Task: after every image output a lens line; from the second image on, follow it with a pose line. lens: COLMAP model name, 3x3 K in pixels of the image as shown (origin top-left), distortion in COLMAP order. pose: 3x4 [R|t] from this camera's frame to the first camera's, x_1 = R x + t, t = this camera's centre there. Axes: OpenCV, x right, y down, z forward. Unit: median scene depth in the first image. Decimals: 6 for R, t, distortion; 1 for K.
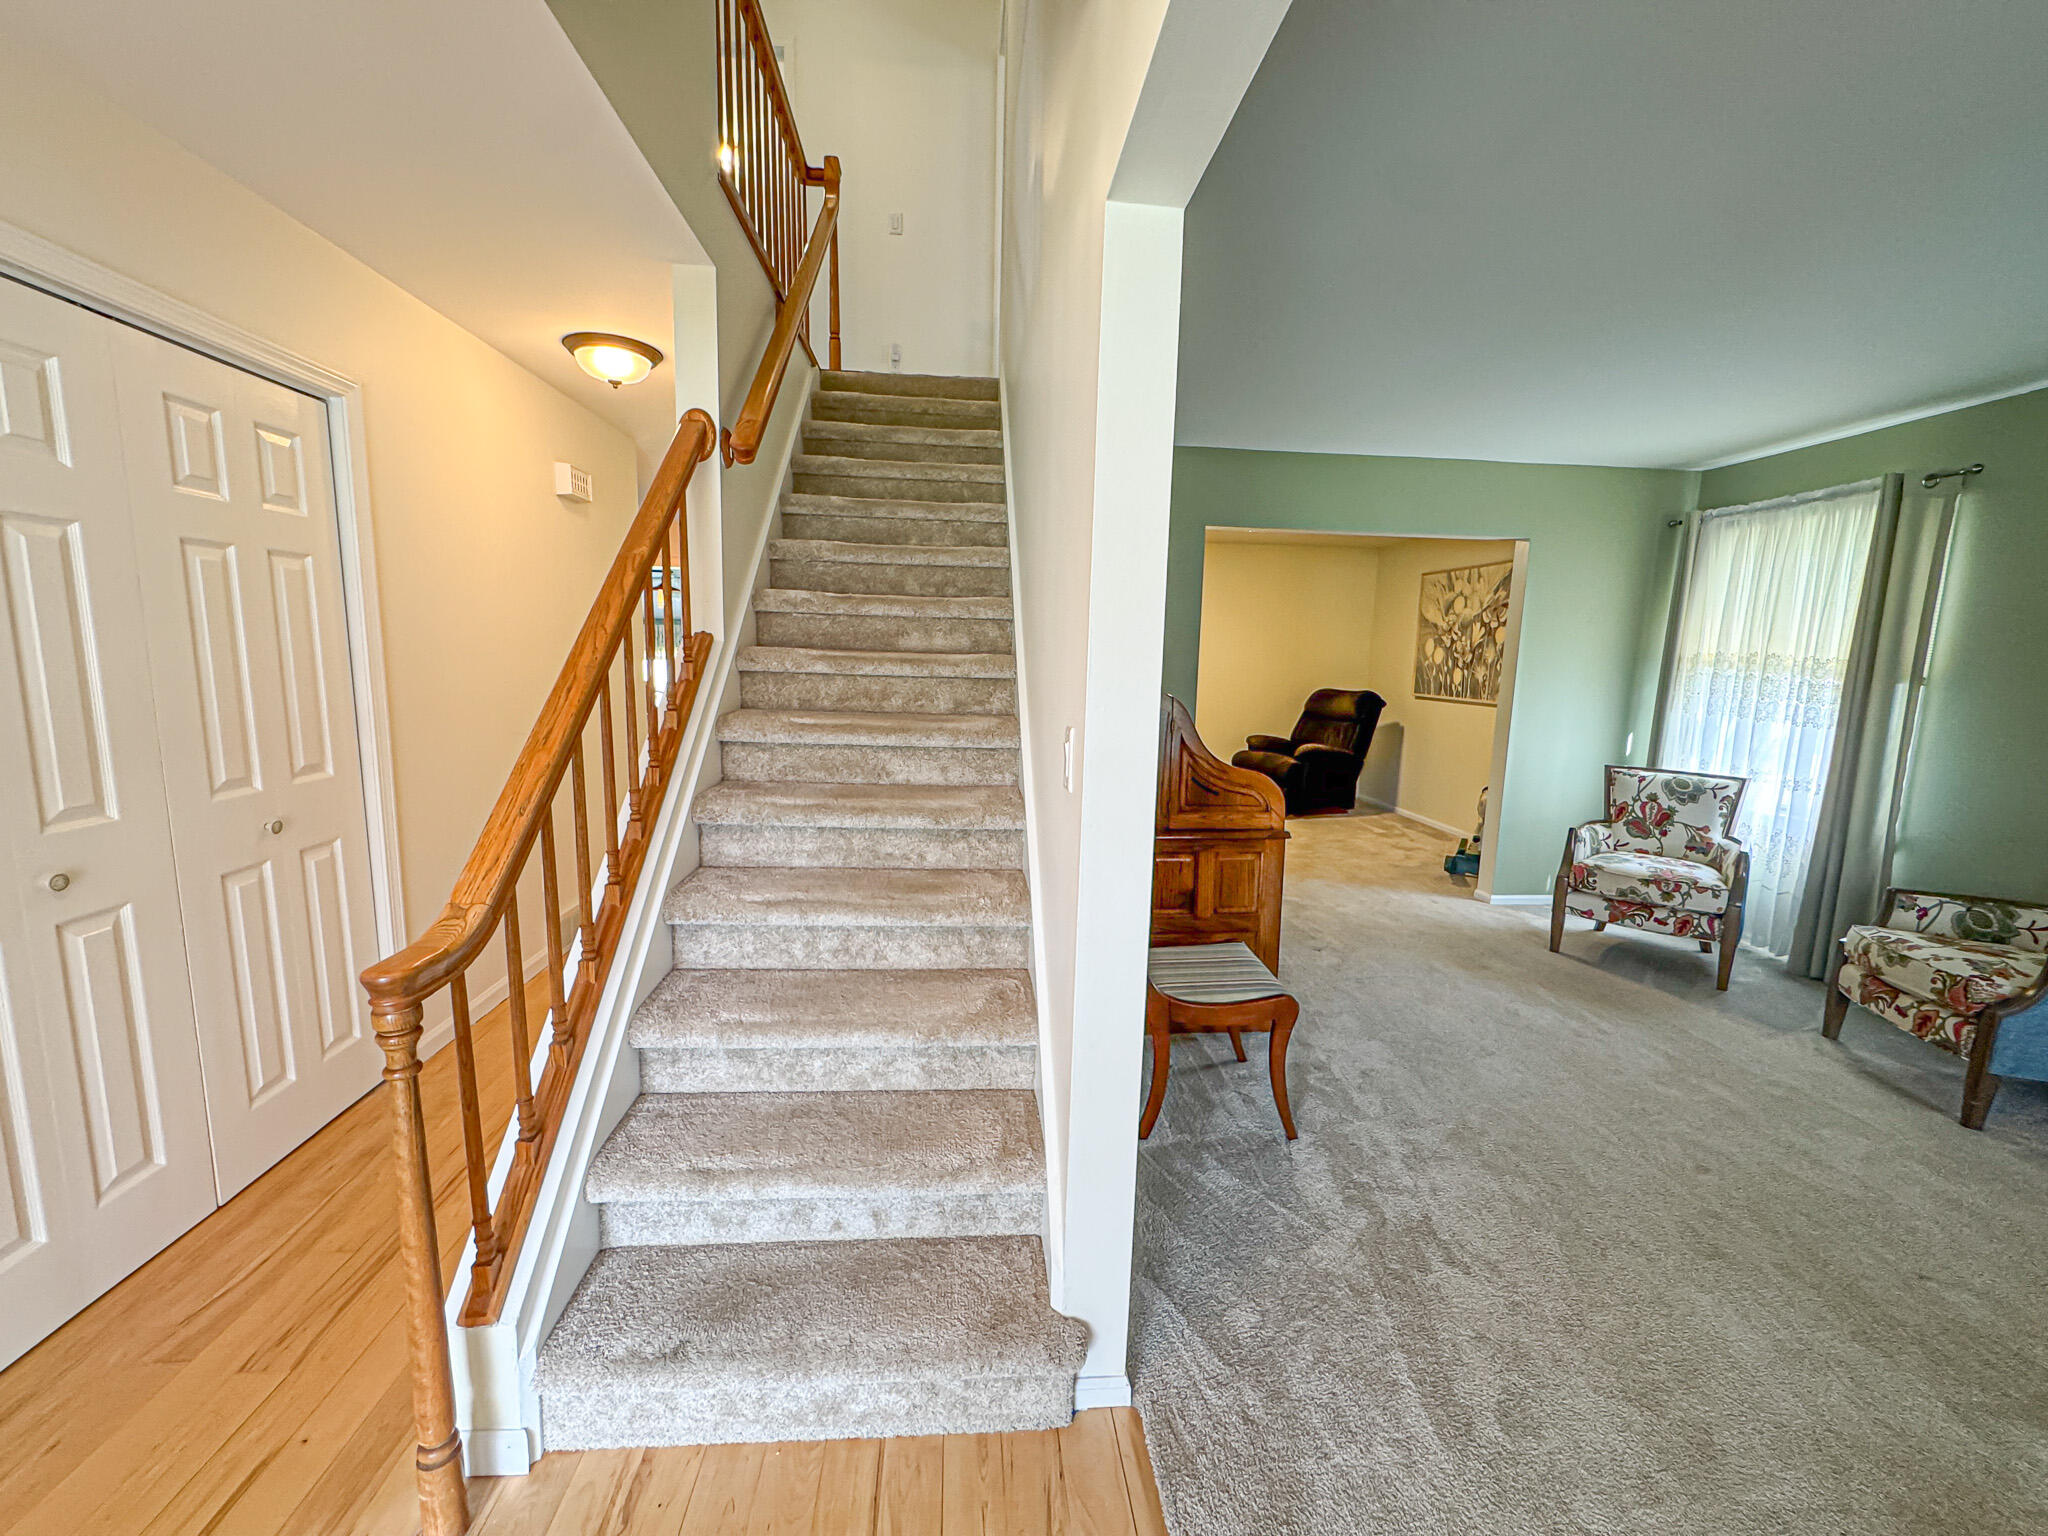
lens RADIAL K [[817.9, 0, 1023.1], [0, 817.9, 769.3], [0, 0, 1]] dist [-0.001450, -0.000107]
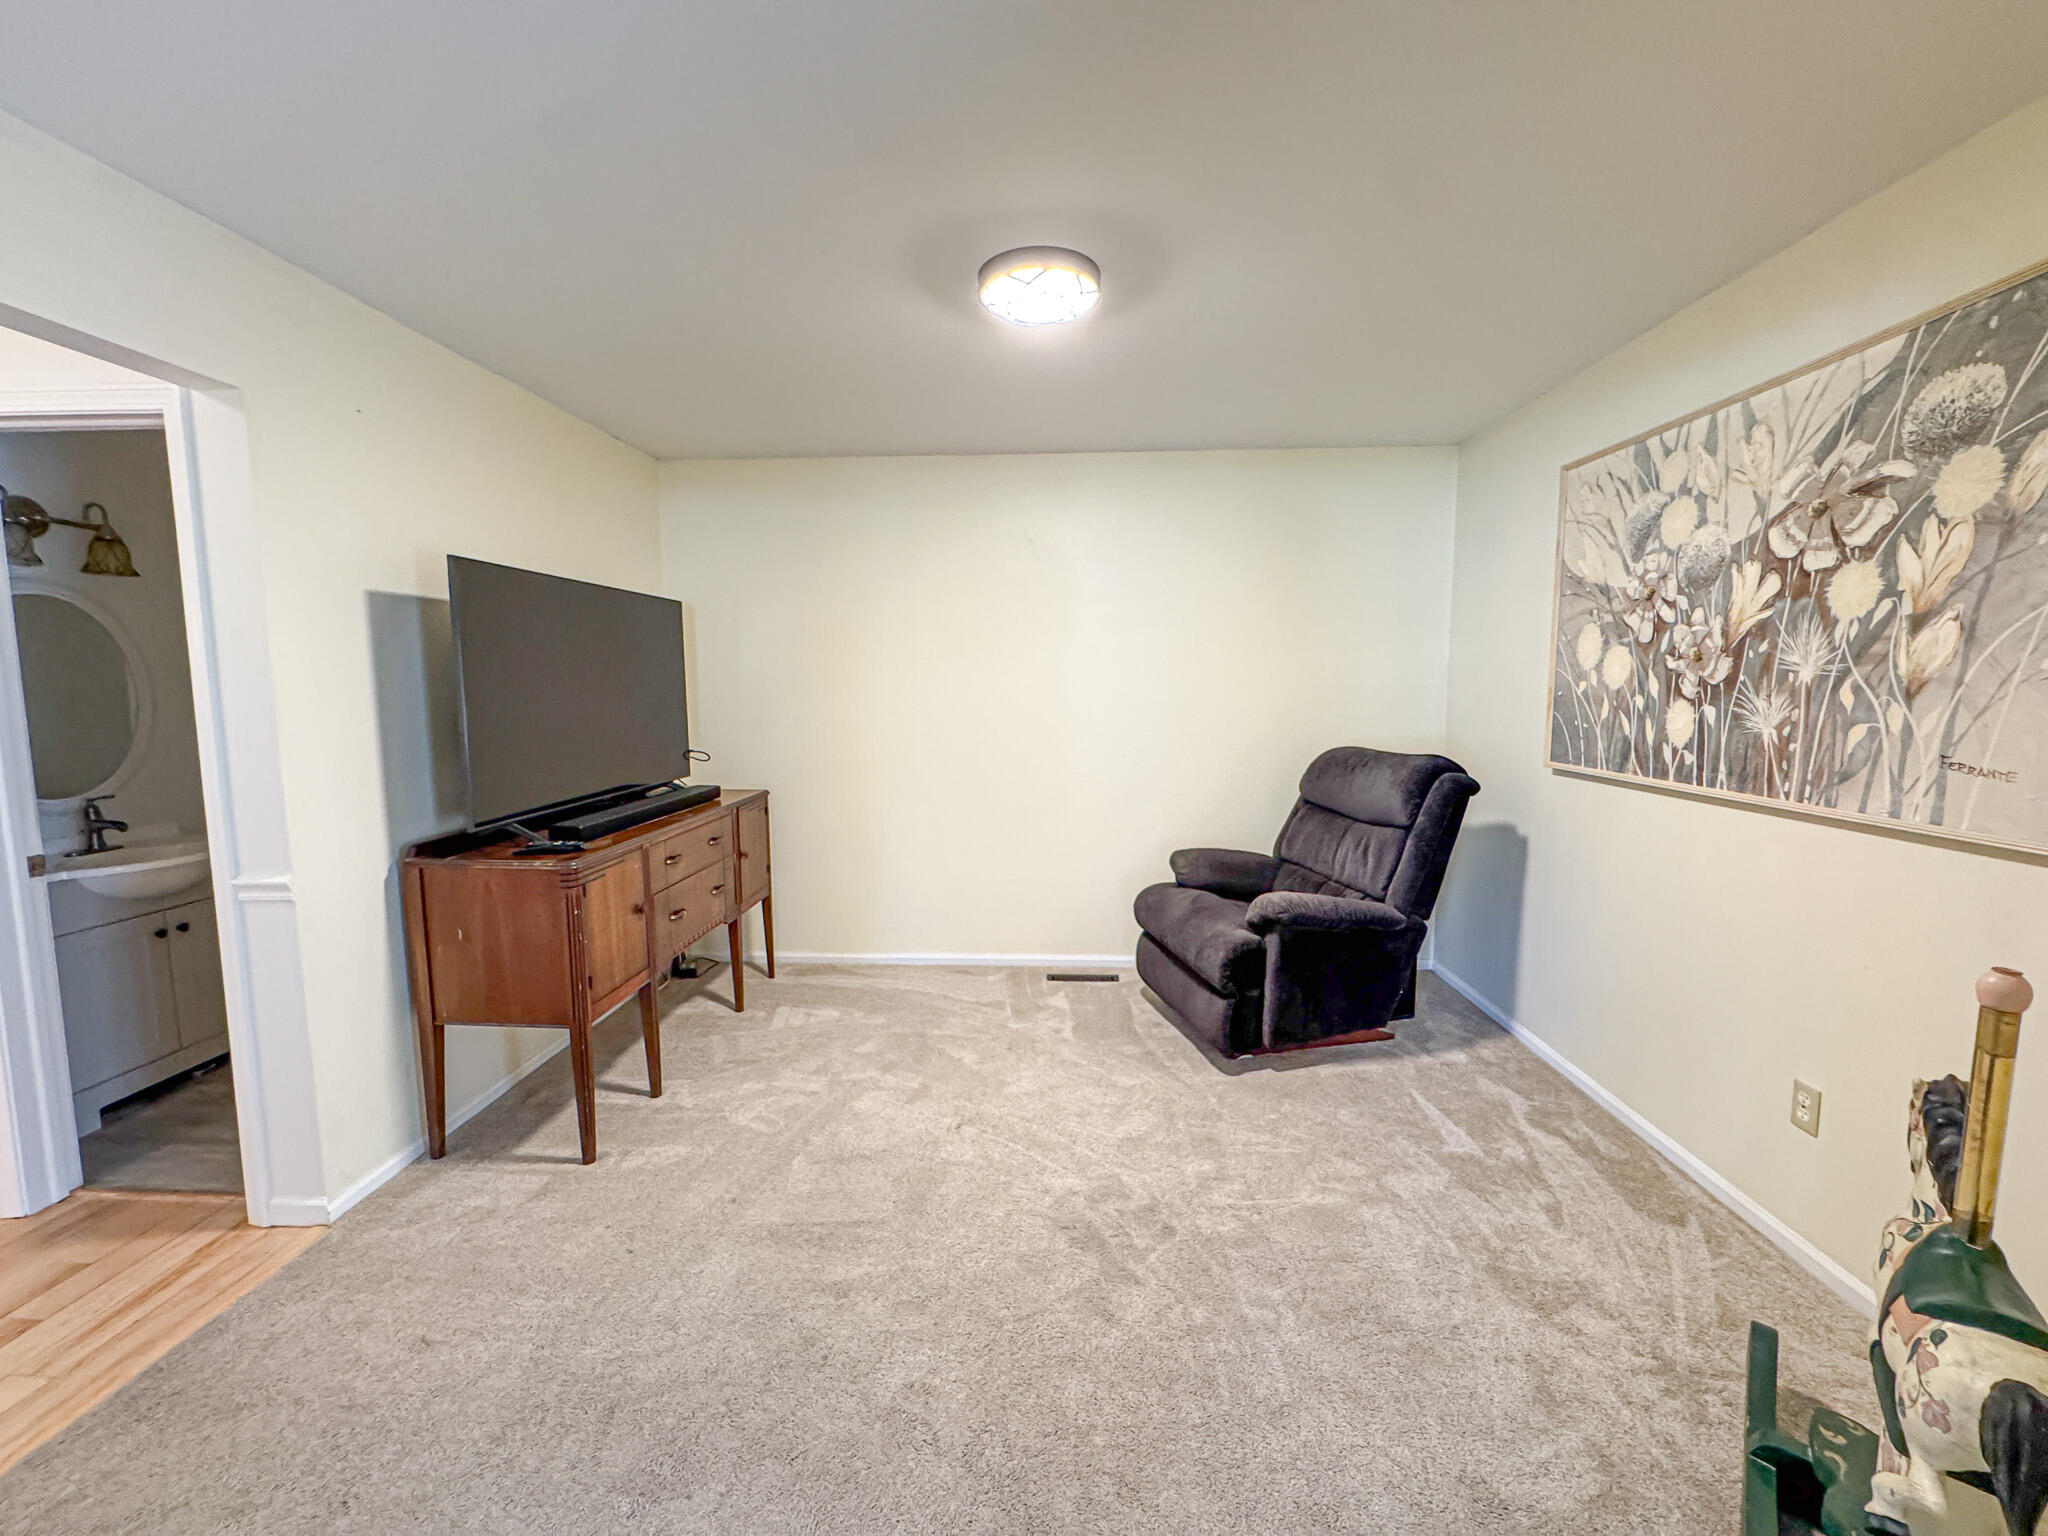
lens RADIAL K [[817.9, 0, 1030.6], [0, 817.9, 768.9], [0, 0, 1]] dist [-0.001450, -0.000107]
pose [[0.992132, -0.010428, -0.124762, 0.477125], [0.005464, 0.999182, -0.040062, -0.130784], [0.125077, 0.039066, 0.991378, 0.989695]]
